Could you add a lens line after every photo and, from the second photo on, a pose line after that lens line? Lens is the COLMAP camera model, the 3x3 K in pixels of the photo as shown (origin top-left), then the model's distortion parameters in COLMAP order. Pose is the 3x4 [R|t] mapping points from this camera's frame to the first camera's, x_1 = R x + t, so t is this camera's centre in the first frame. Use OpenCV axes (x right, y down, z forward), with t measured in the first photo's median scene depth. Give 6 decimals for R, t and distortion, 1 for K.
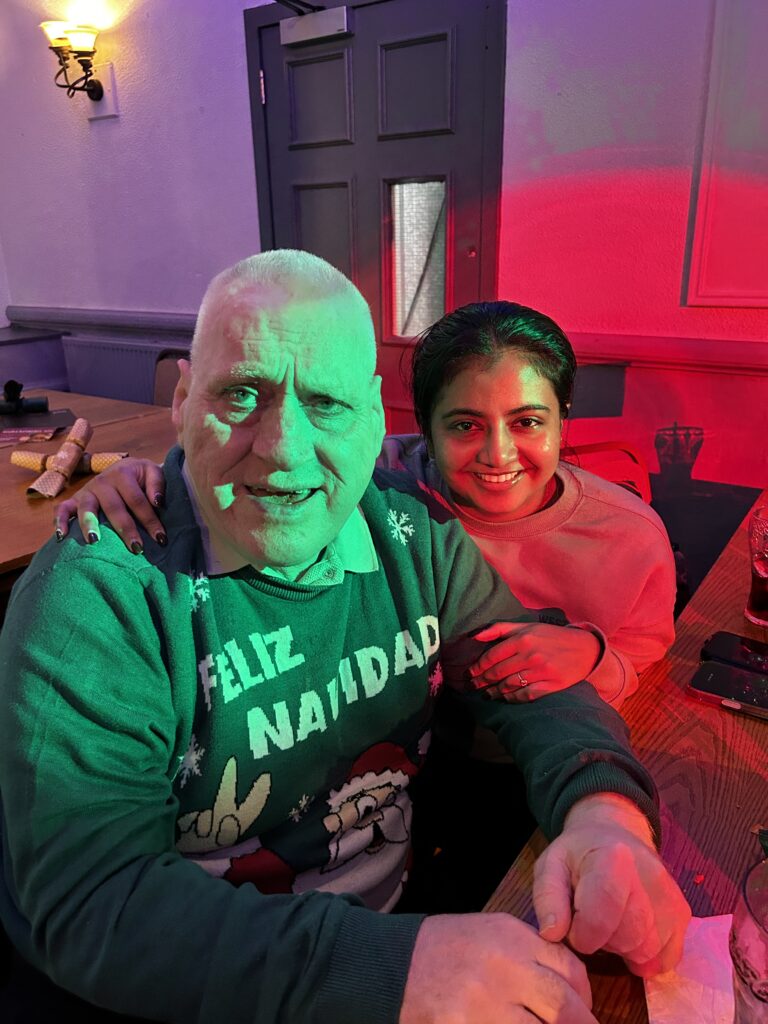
lens RADIAL K [[772.6, 0, 380.9], [0, 772.6, 507.7], [0, 0, 1]] dist [0.049148, -0.055976]
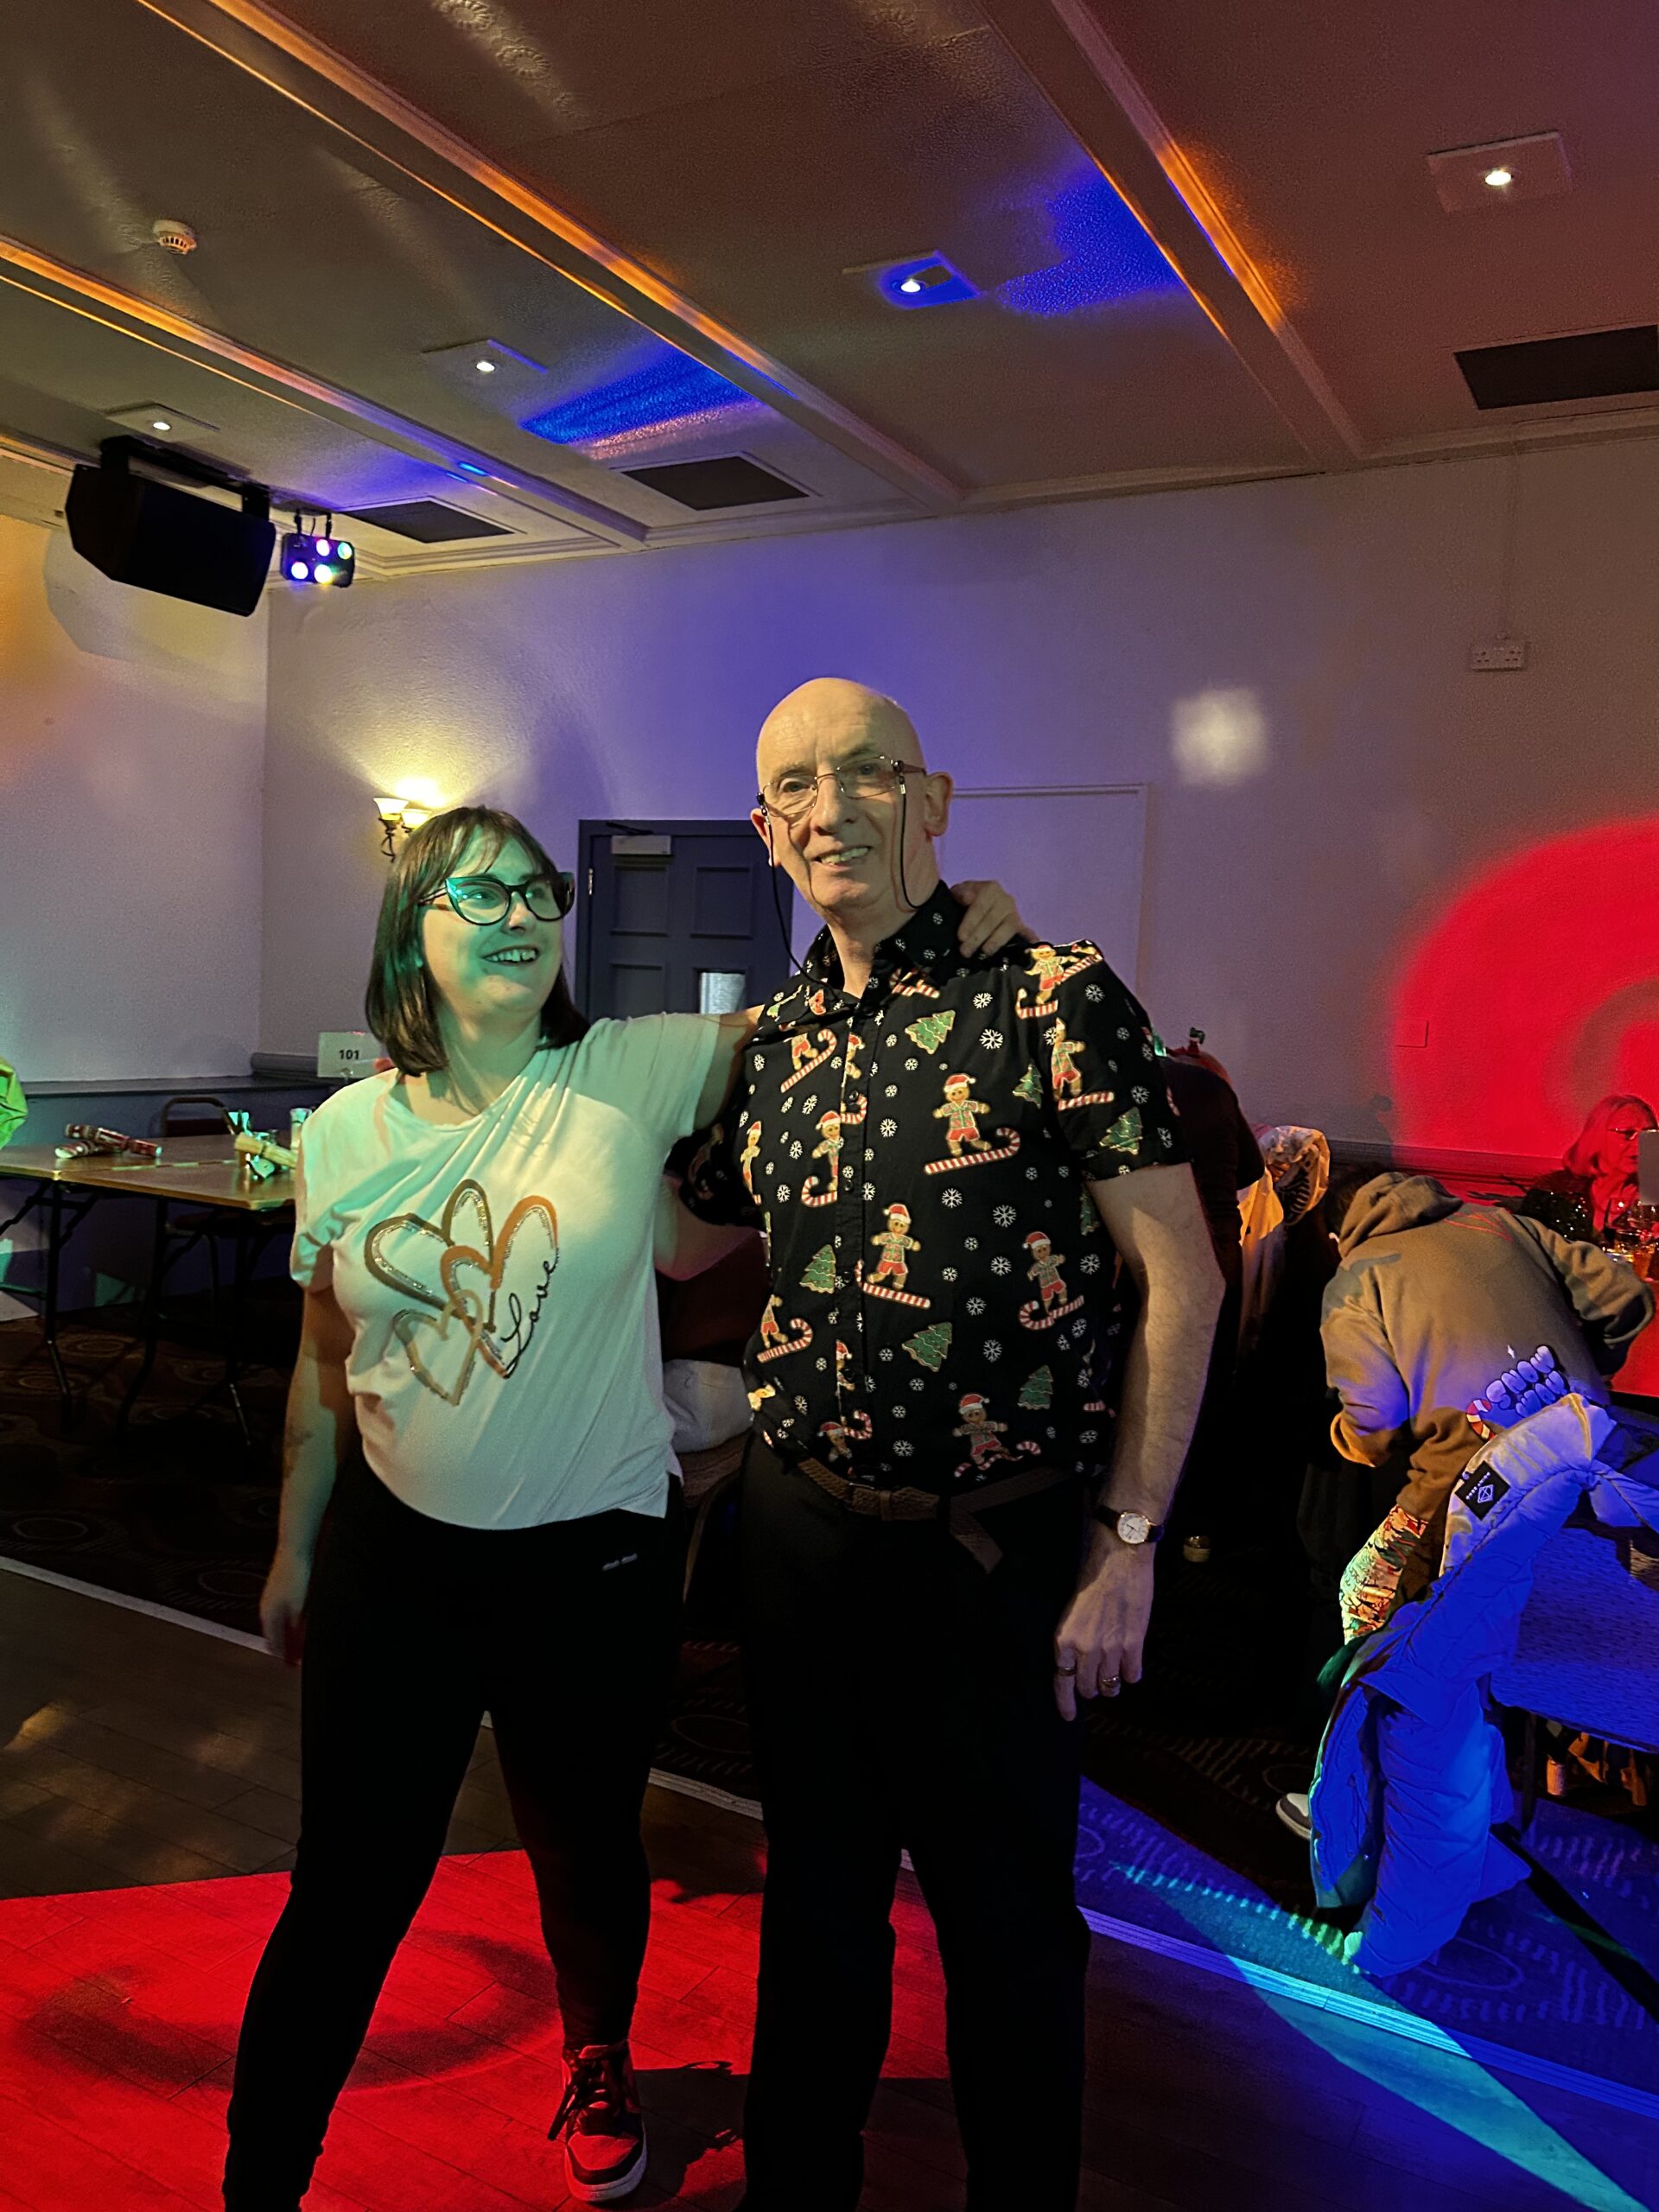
lens RADIAL K [[1668.9, 0, 830.2], [0, 1668.9, 1099.1], [0, 0, 1]] dist [0.049148, -0.055976]
pose [[0.992815, 0.058008, 0.104662, -0.041839], [-0.029685, 0.966697, -0.254196, 0.381695], [-0.115922, 0.249262, 0.961473, -1.325180]]
